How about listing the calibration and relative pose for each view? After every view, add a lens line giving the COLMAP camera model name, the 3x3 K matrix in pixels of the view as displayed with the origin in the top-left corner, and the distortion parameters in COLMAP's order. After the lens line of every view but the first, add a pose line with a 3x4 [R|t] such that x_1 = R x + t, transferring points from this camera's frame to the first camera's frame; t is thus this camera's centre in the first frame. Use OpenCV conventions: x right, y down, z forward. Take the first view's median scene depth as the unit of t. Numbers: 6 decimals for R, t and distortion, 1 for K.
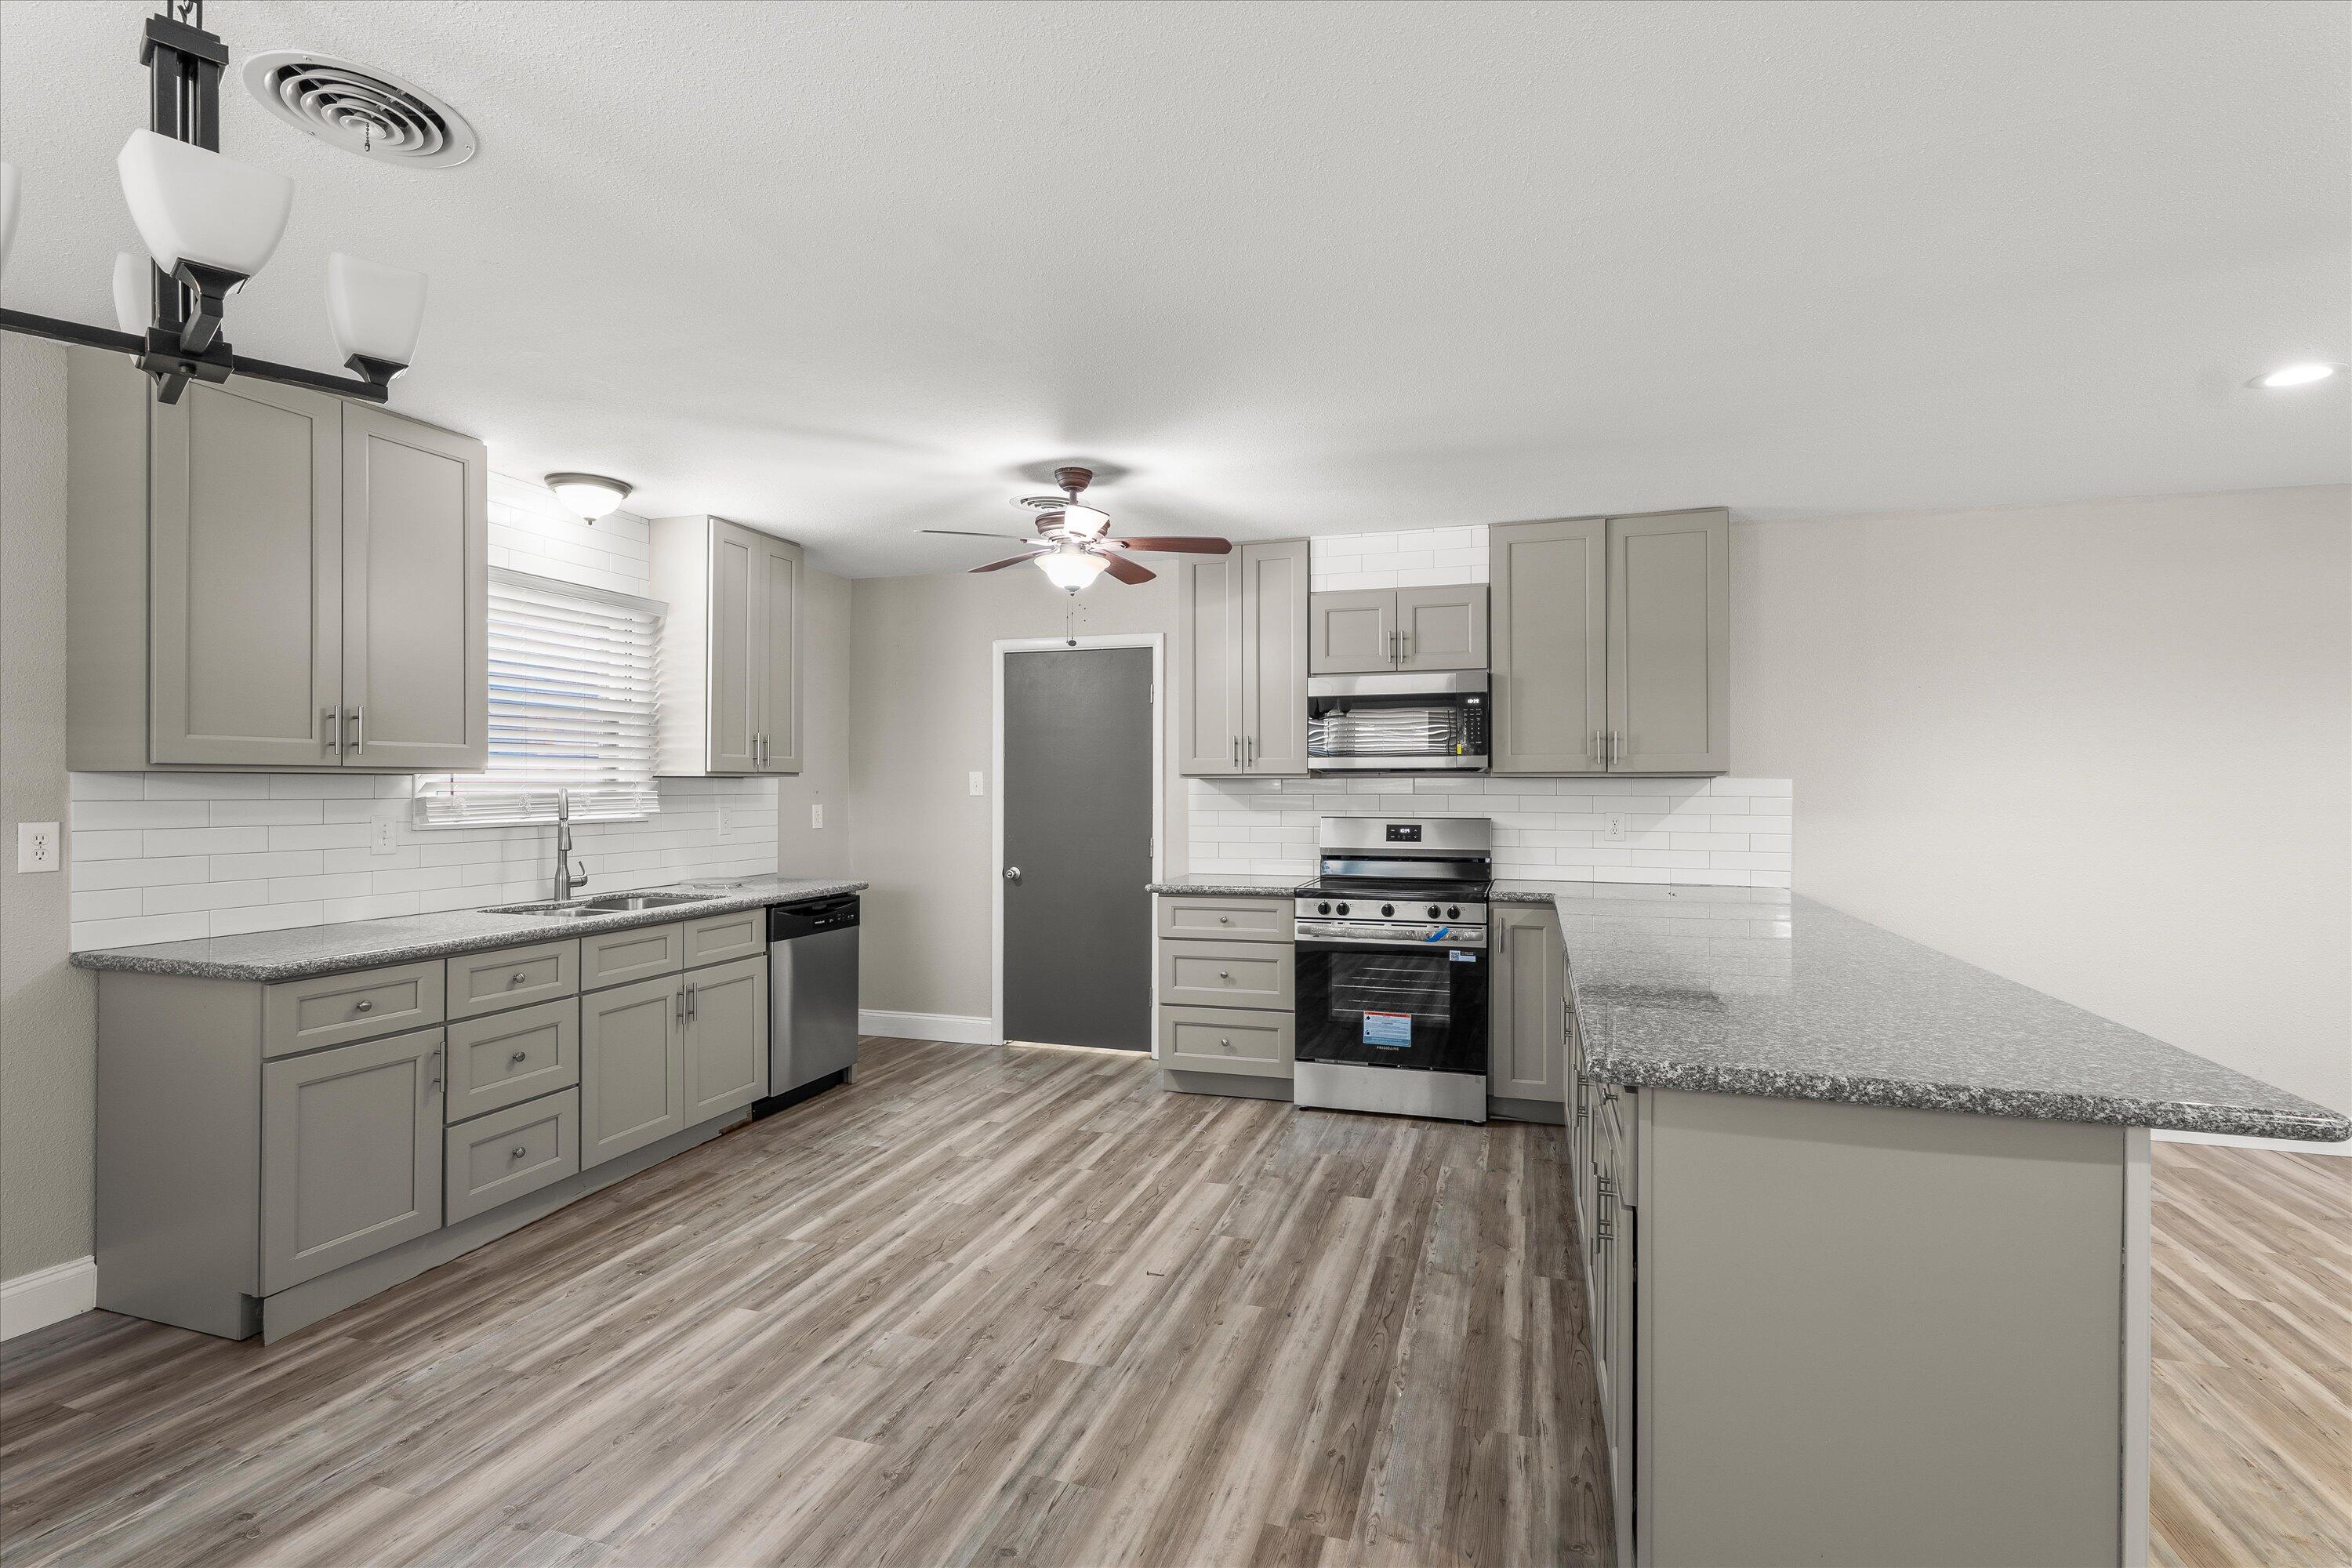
lens RADIAL K [[1130.2, 0, 1176.0], [0, 1130.2, 784.0], [0, 0, 1]] dist [0.001892, 0.000473]
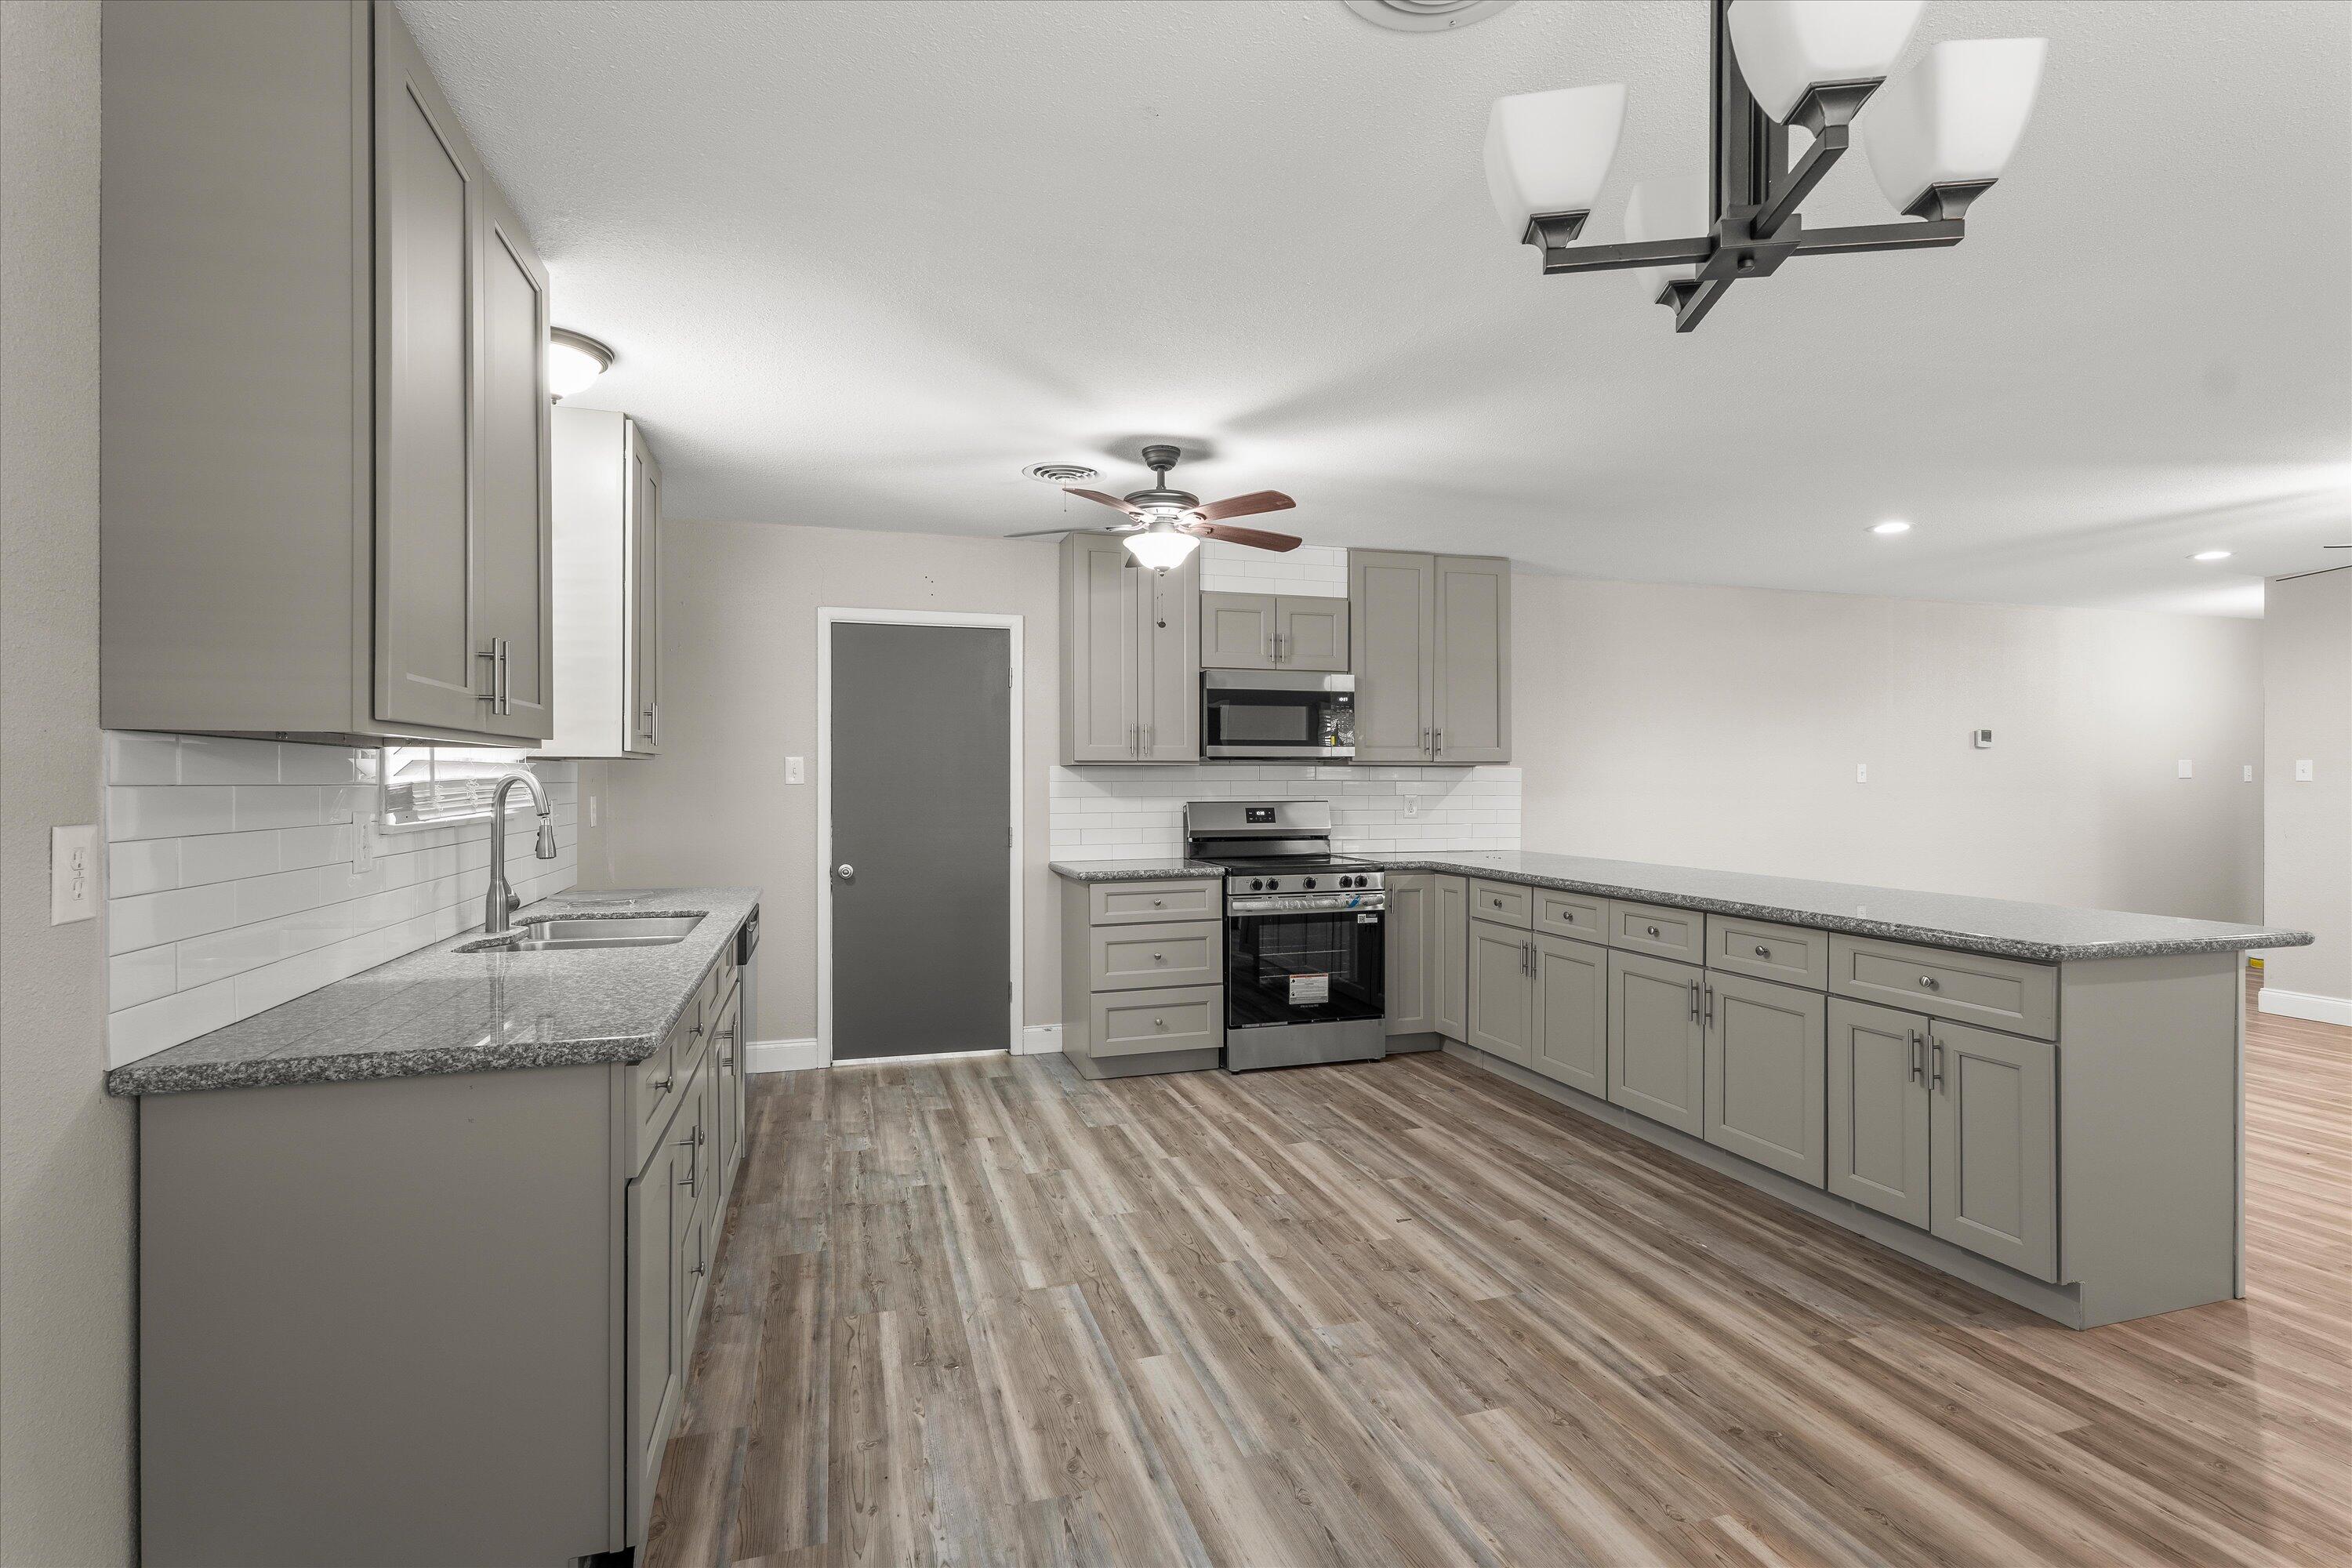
lens RADIAL K [[1107.7, 0, 1166.5], [0, 1107.7, 780.1], [0, 0, 1]] dist [0.002864, 0.000173]
pose [[0.815821, -0.001095, 0.578303, -0.663834], [0.000133, 0.999999, 0.001705, 0.009047], [-0.578304, -0.001314, 0.815820, 0.217948]]
